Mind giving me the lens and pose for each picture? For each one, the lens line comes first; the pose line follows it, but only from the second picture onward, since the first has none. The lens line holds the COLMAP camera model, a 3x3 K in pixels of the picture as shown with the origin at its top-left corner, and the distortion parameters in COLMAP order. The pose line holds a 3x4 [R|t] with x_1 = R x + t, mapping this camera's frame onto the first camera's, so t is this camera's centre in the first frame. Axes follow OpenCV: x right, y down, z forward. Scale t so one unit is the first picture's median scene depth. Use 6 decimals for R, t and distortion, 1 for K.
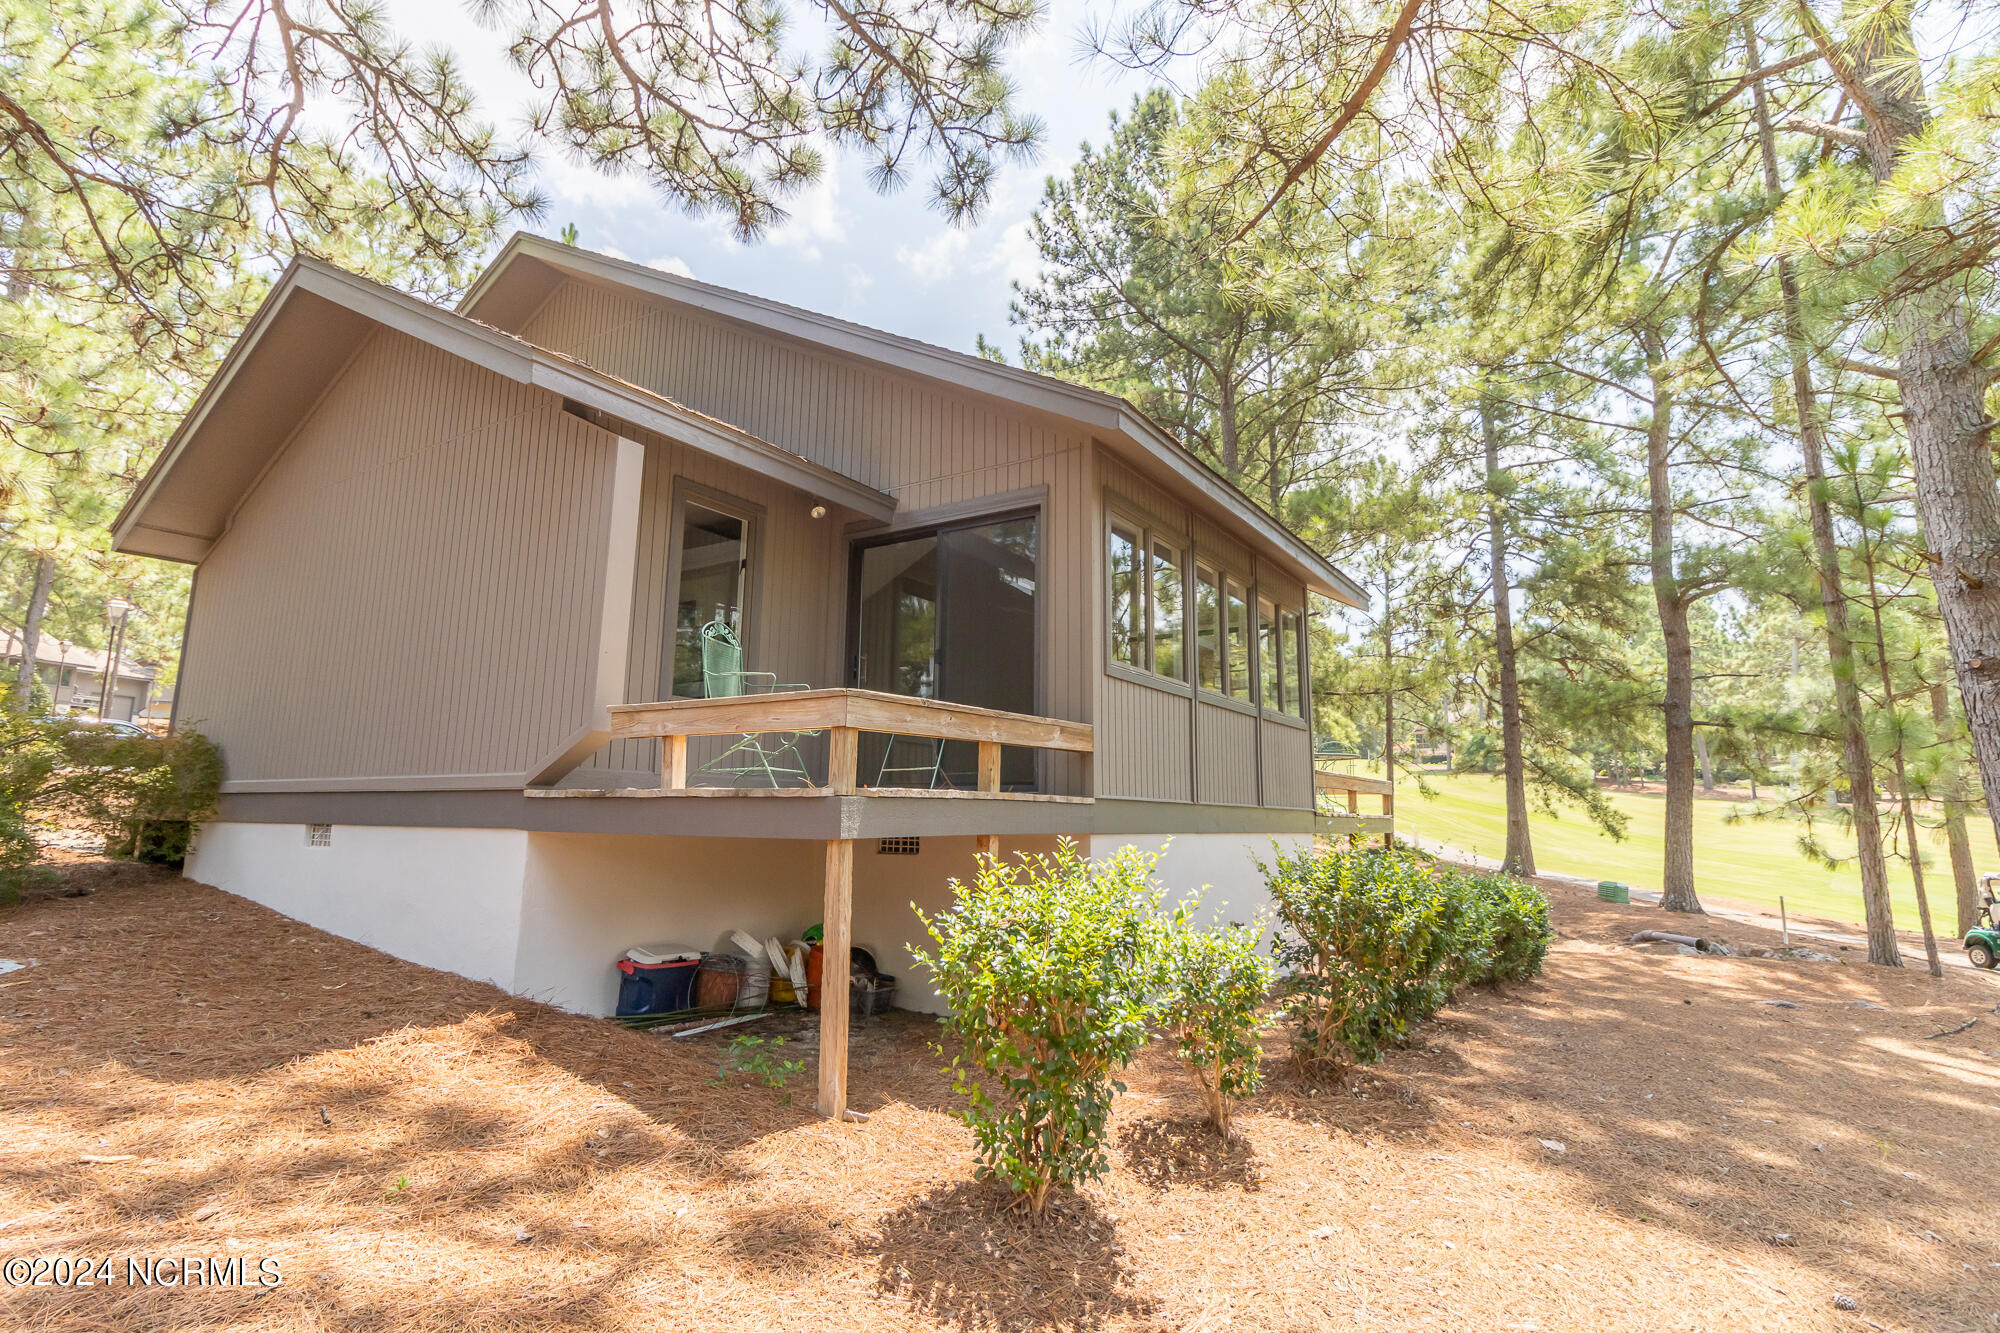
lens RADIAL K [[913.0, 0, 998.5], [0, 913.0, 647.9], [0, 0, 1]] dist [-0.001446, 0.000701]
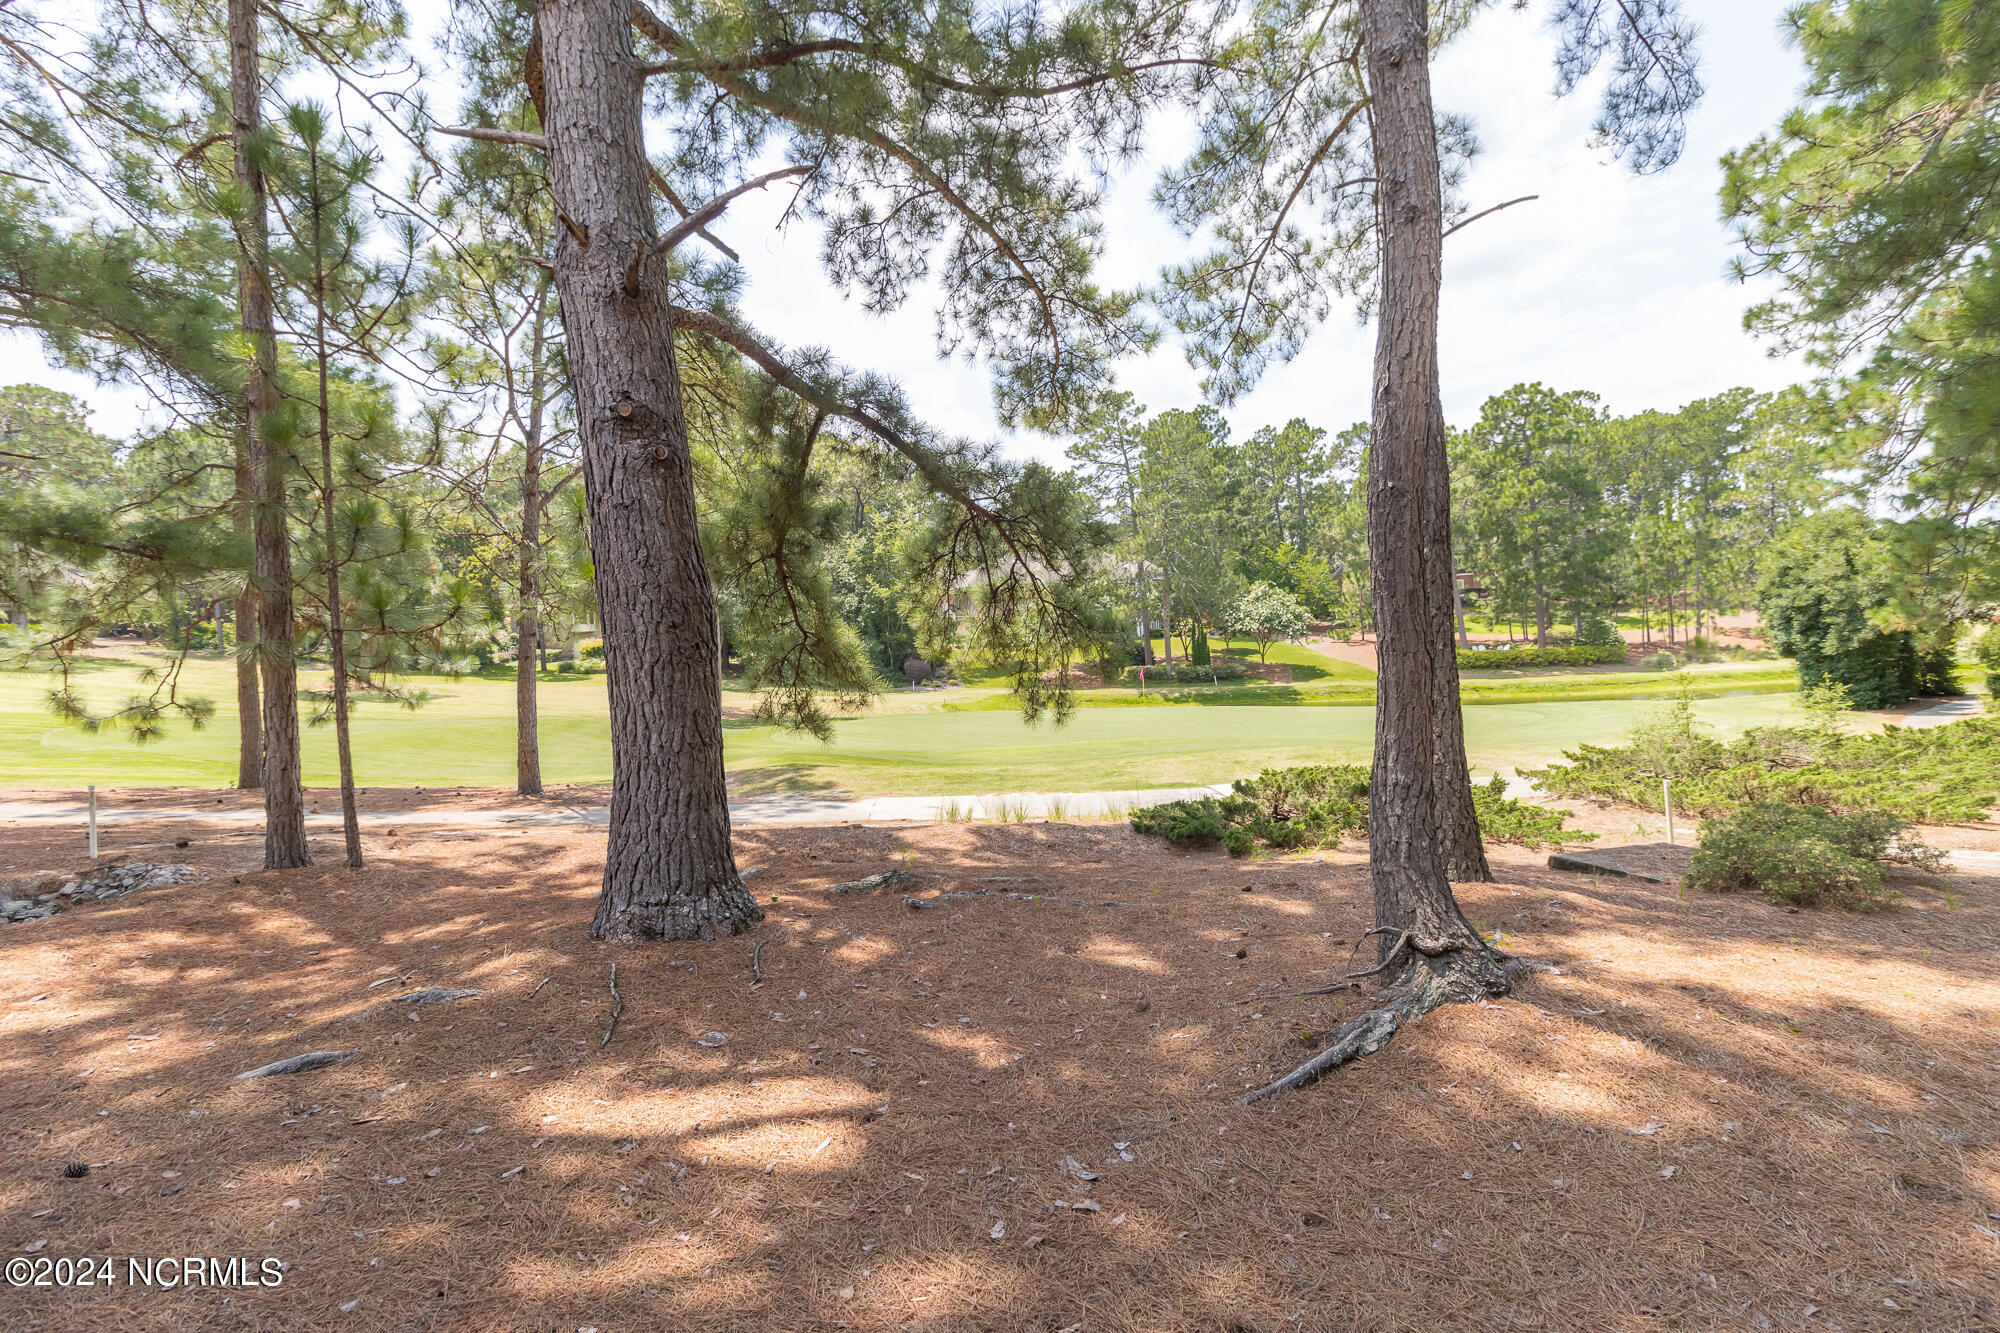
lens RADIAL K [[913.0, 0, 998.5], [0, 913.0, 647.9], [0, 0, 1]] dist [-0.001446, 0.000701]
pose [[0.016929, -0.027775, 0.999471, 0.197873], [-0.139786, 0.989731, 0.029872, 0.057280], [-0.990037, -0.140218, 0.012873, 0.323621]]
